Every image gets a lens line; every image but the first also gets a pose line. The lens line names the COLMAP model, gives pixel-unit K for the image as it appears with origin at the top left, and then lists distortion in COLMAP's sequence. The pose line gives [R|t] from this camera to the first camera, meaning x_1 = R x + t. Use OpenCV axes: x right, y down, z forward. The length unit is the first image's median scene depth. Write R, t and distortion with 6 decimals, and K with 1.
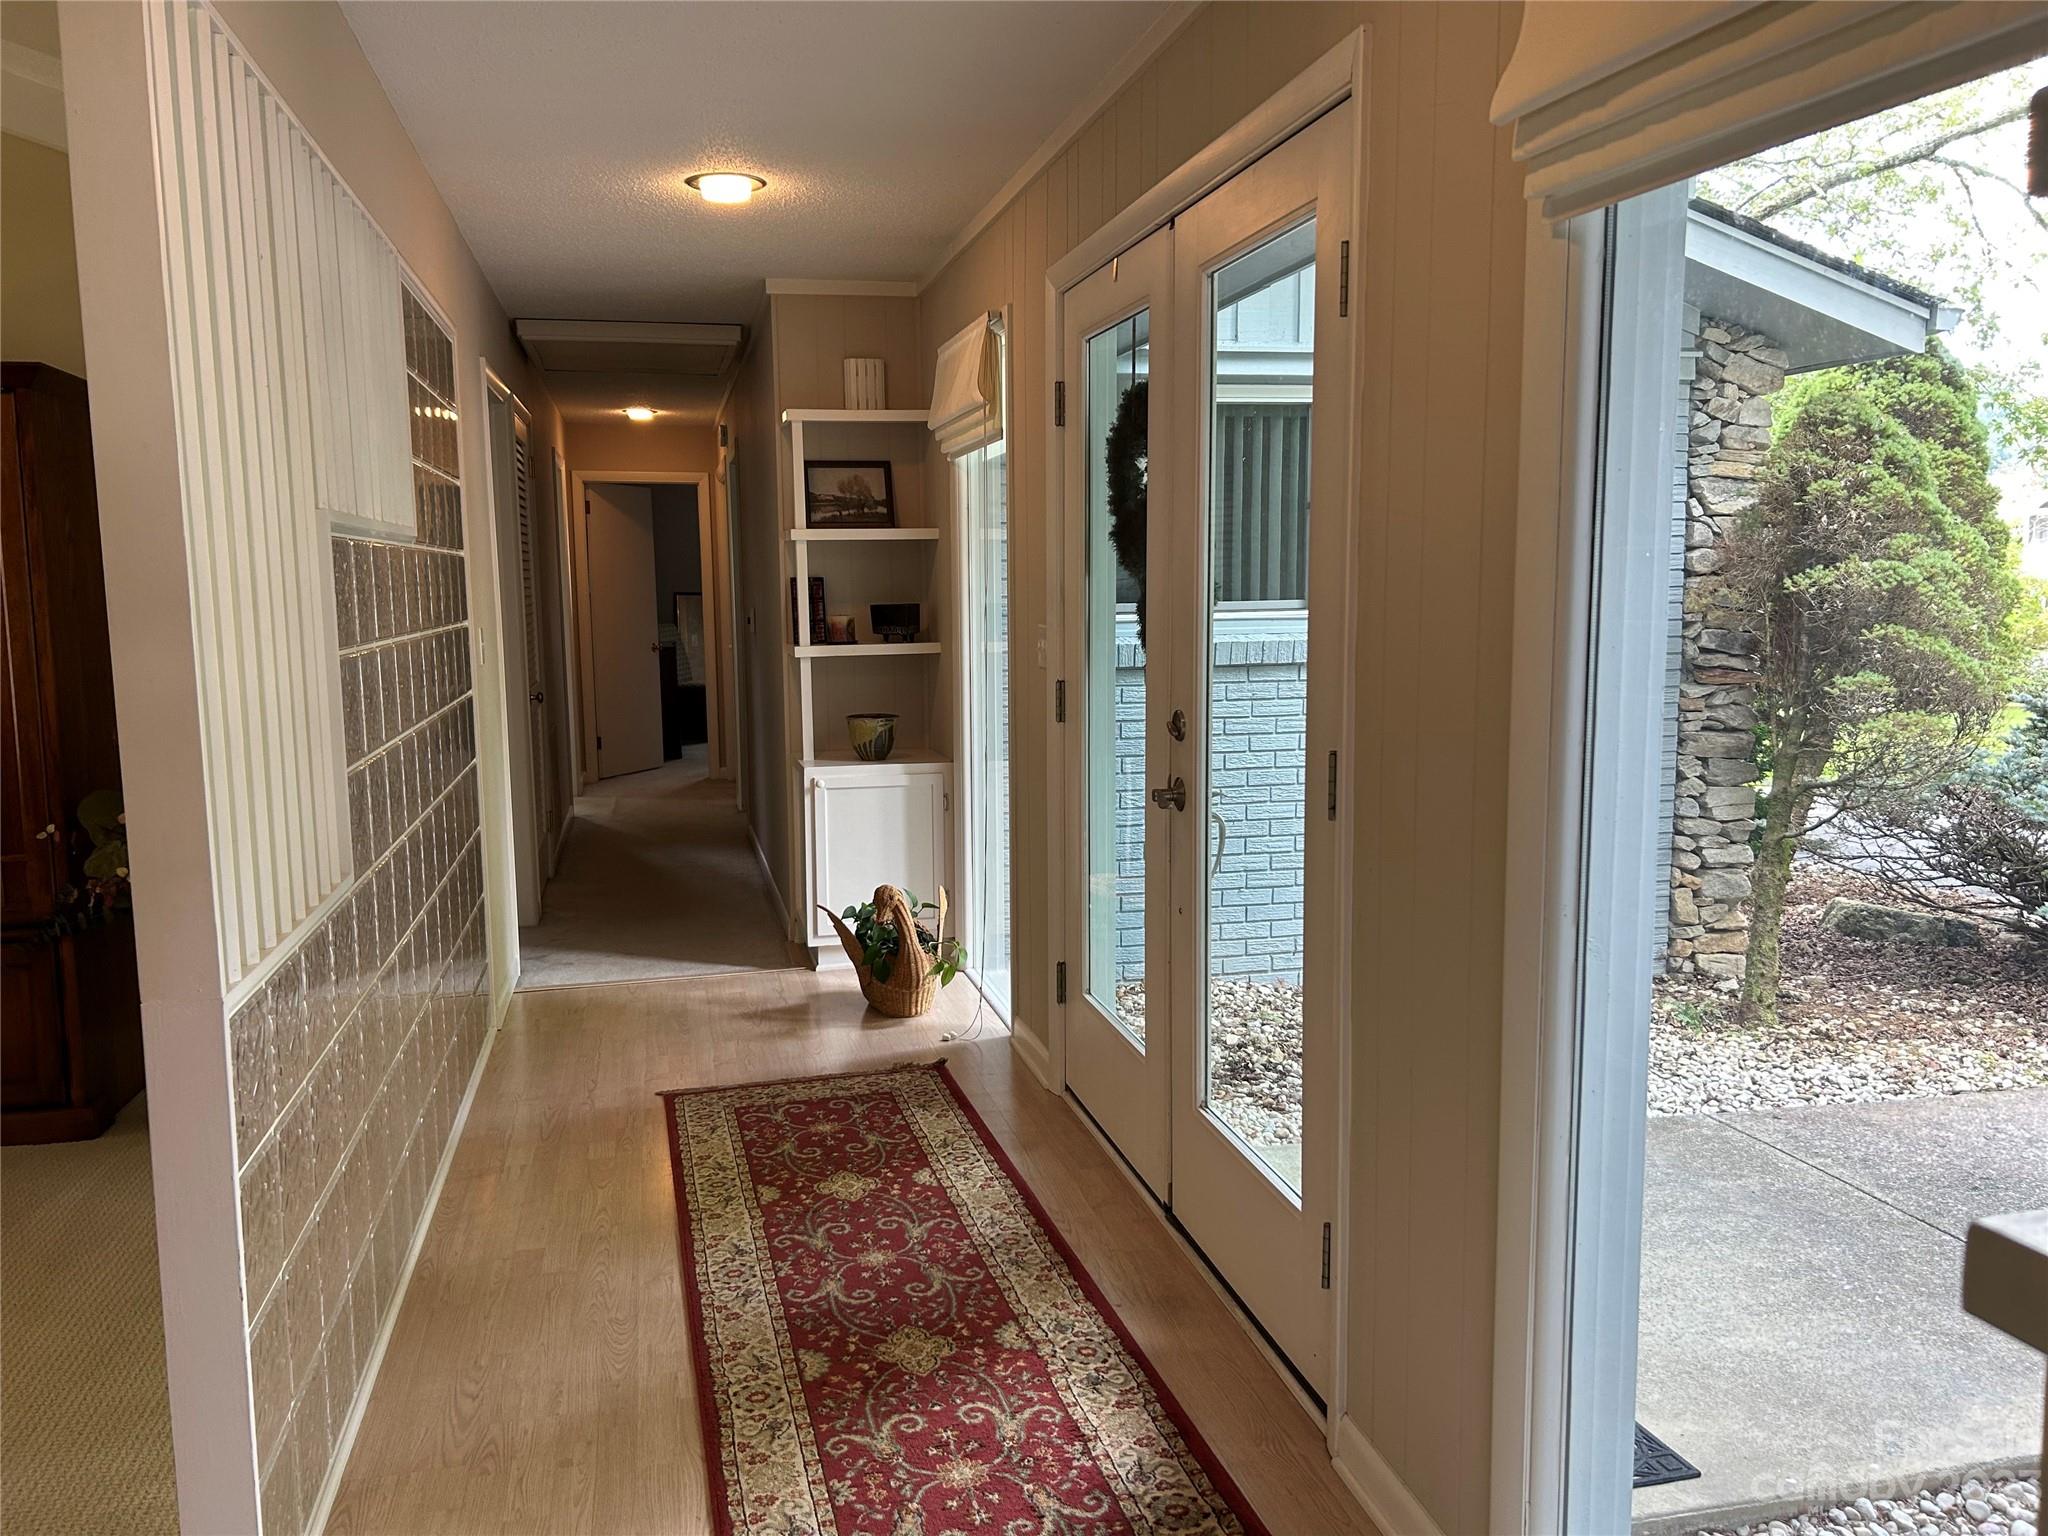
lens RADIAL K [[1539.7, 0, 1026.8], [0, 1539.7, 771.4], [0, 0, 1]] dist [0.047557, -0.051928]
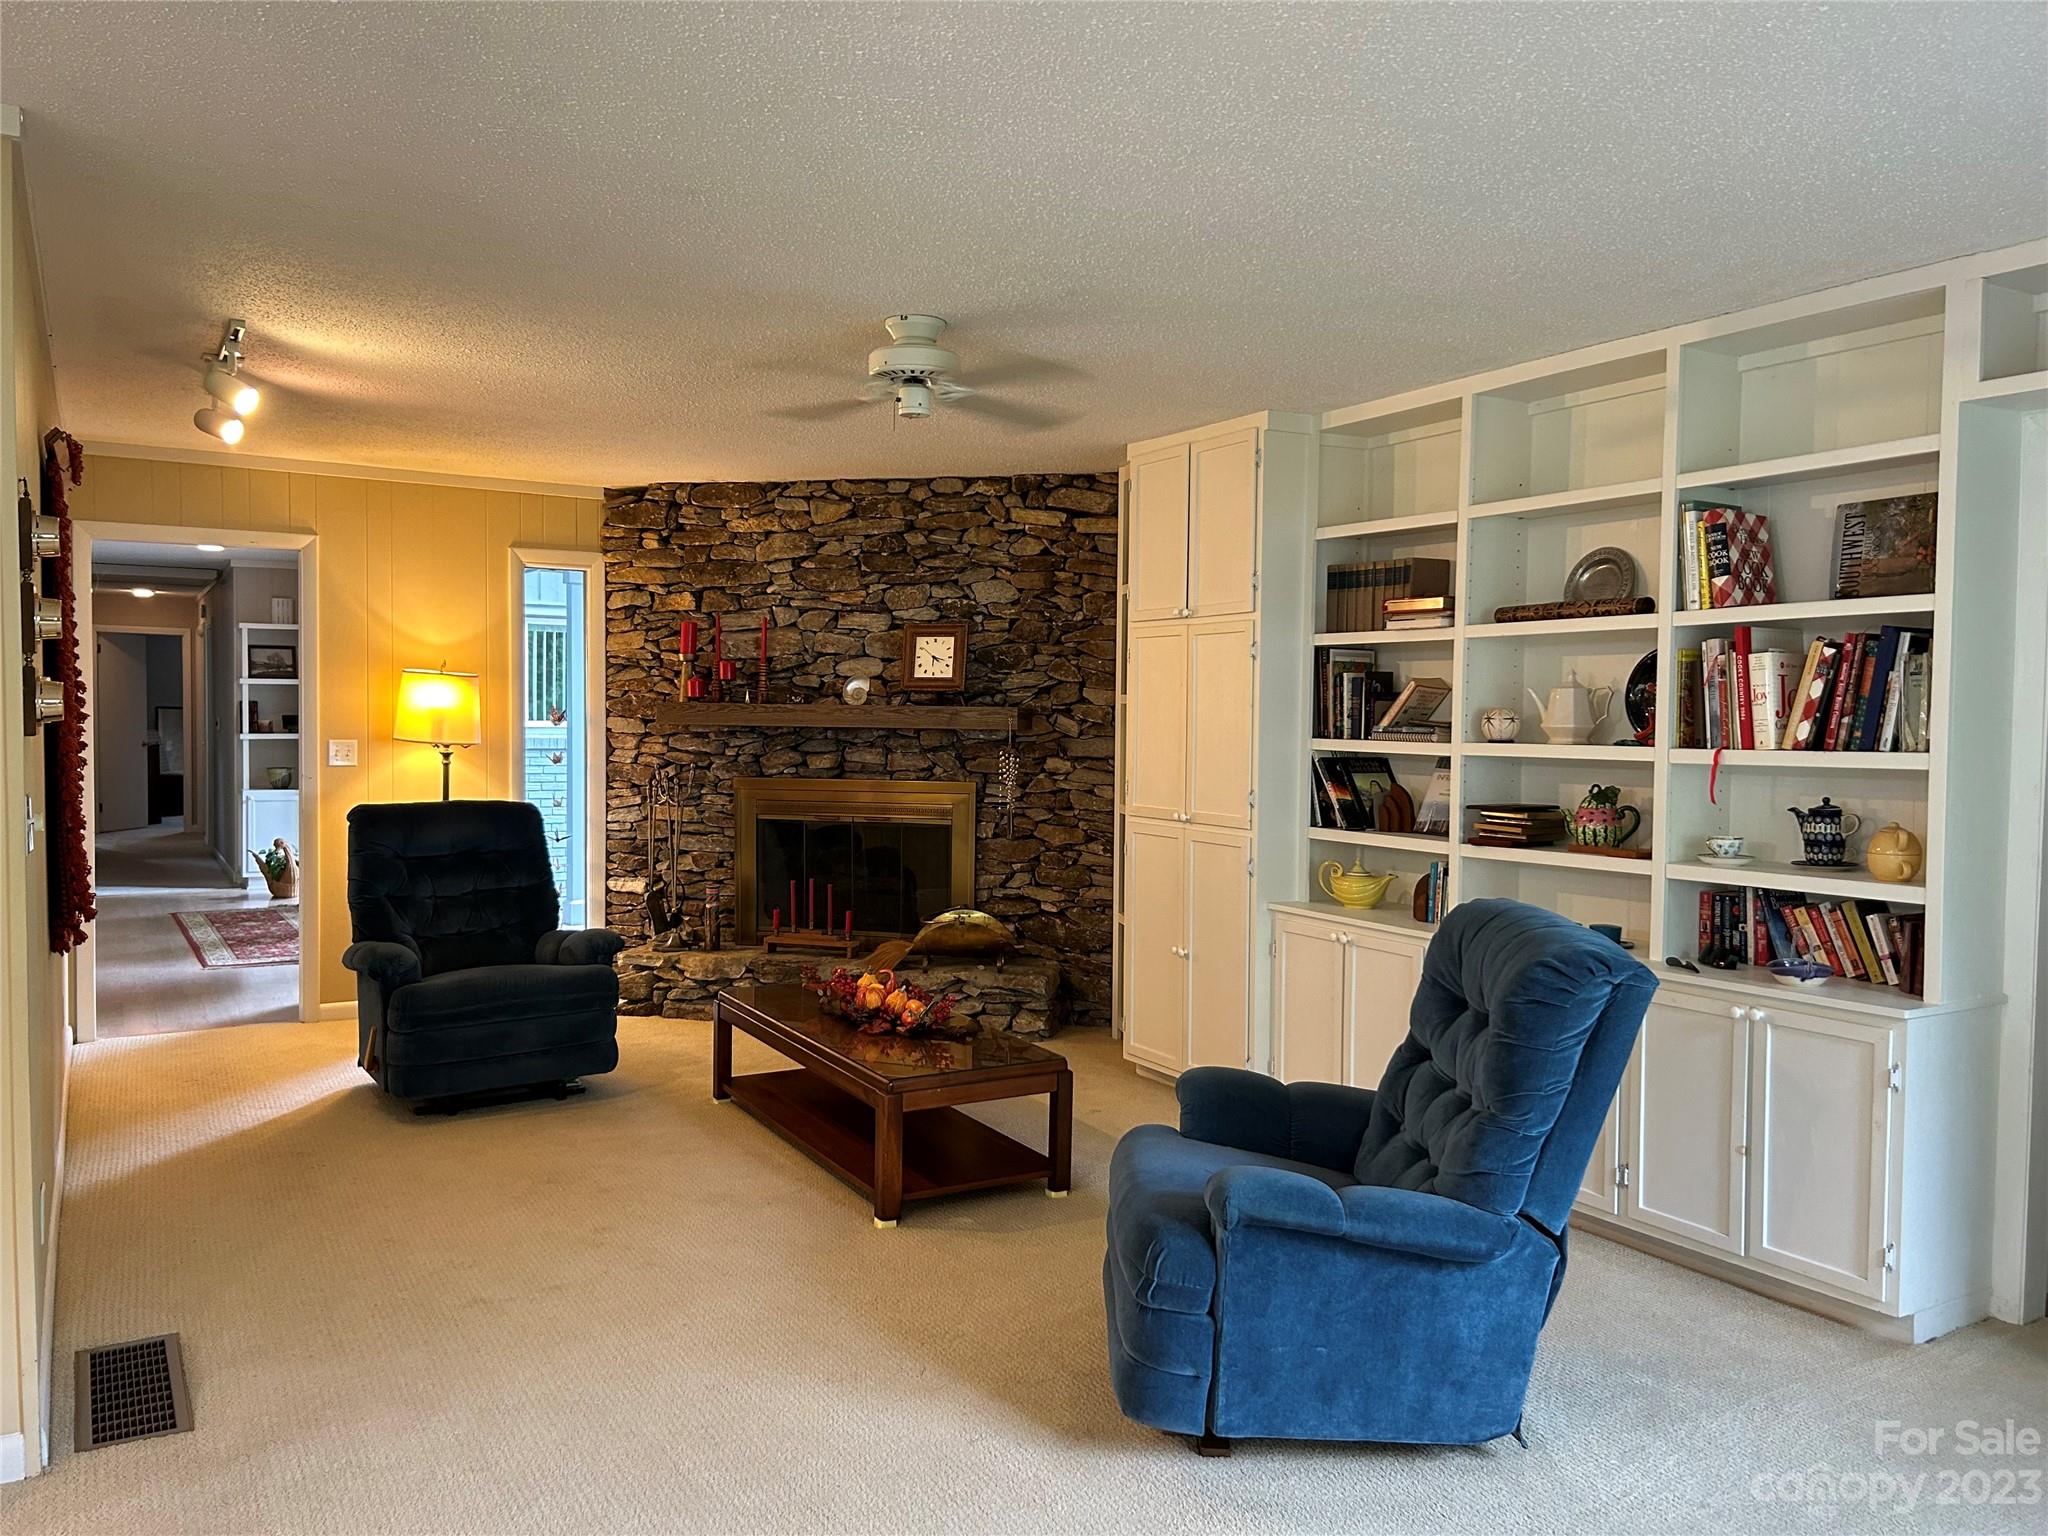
lens RADIAL K [[1539.7, 0, 1012.4], [0, 1539.7, 771.0], [0, 0, 1]] dist [0.047557, -0.051928]
pose [[0.956905, 0.011626, 0.290169, 0.237030], [0.012709, 0.996565, -0.081839, 0.151935], [-0.290124, 0.082000, 0.953470, -1.284761]]
